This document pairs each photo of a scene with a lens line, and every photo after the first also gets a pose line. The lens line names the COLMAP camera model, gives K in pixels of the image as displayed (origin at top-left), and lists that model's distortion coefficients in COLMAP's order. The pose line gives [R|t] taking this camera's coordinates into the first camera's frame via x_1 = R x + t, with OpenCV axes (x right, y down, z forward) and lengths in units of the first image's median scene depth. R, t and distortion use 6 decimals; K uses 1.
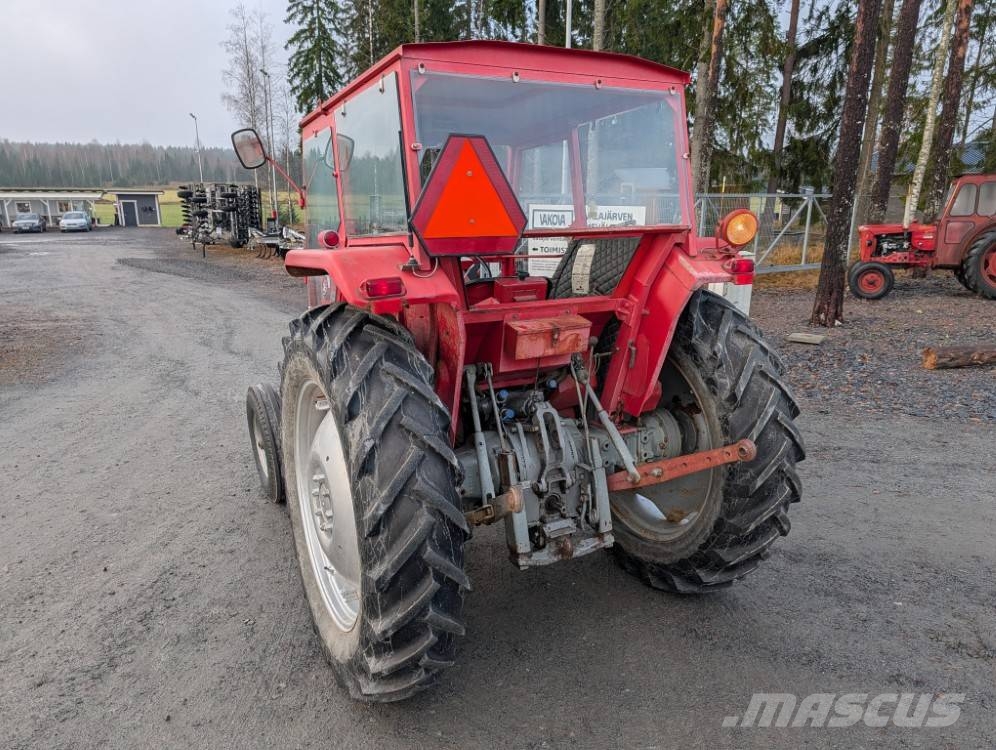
lens RADIAL K [[708.8, 0, 498.0], [0, 708.8, 375.0], [0, 0, 1]] dist [0.038086, -0.003154]
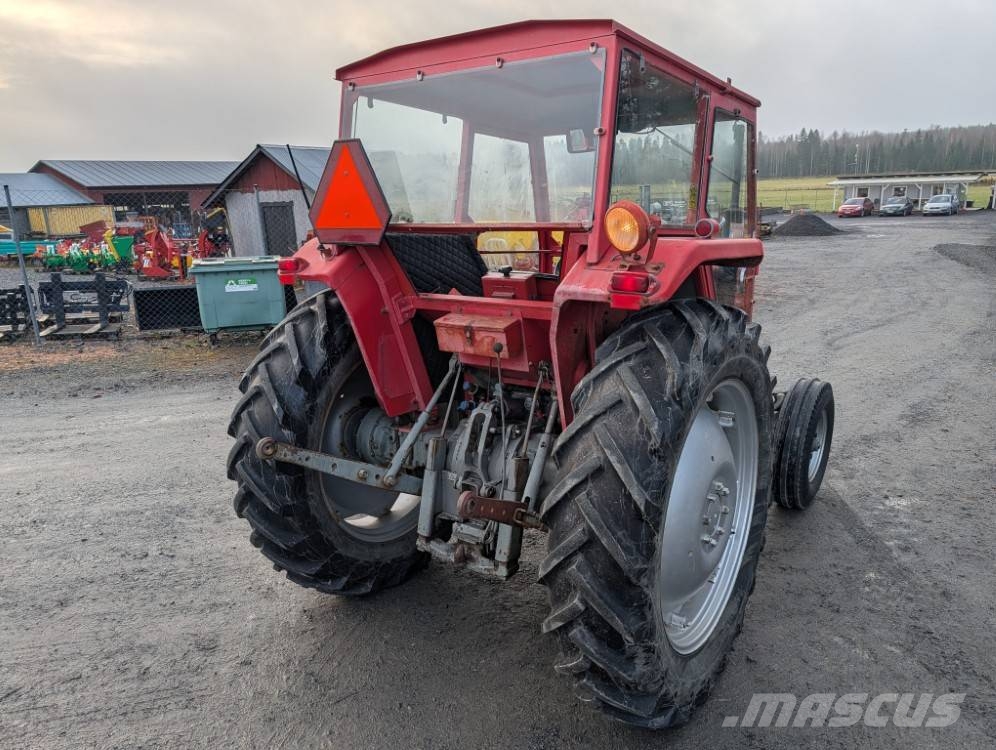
lens RADIAL K [[712.5, 0, 514.4], [0, 712.5, 372.6], [0, 0, 1]] dist [0.022528, -0.004126]
pose [[0.470641, 0.206520, -0.857815, 0.887454], [-0.189830, 0.973154, 0.130138, -0.132829], [0.861662, 0.101591, 0.497210, 0.542312]]
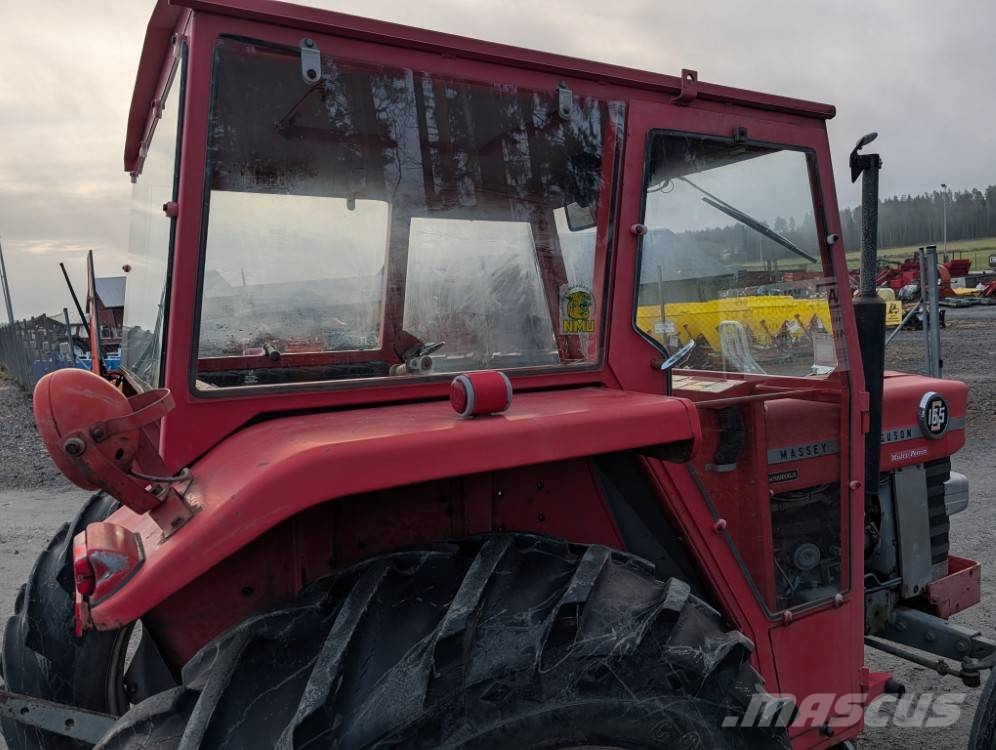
lens RADIAL K [[716.1, 0, 489.0], [0, 716.1, 373.2], [0, 0, 1]] dist [0.011663, -0.000094]
pose [[0.046712, 0.113733, -0.992413, 0.617098], [-0.153967, 0.982444, 0.105343, -0.274784], [0.986971, 0.147878, 0.063403, 1.092782]]
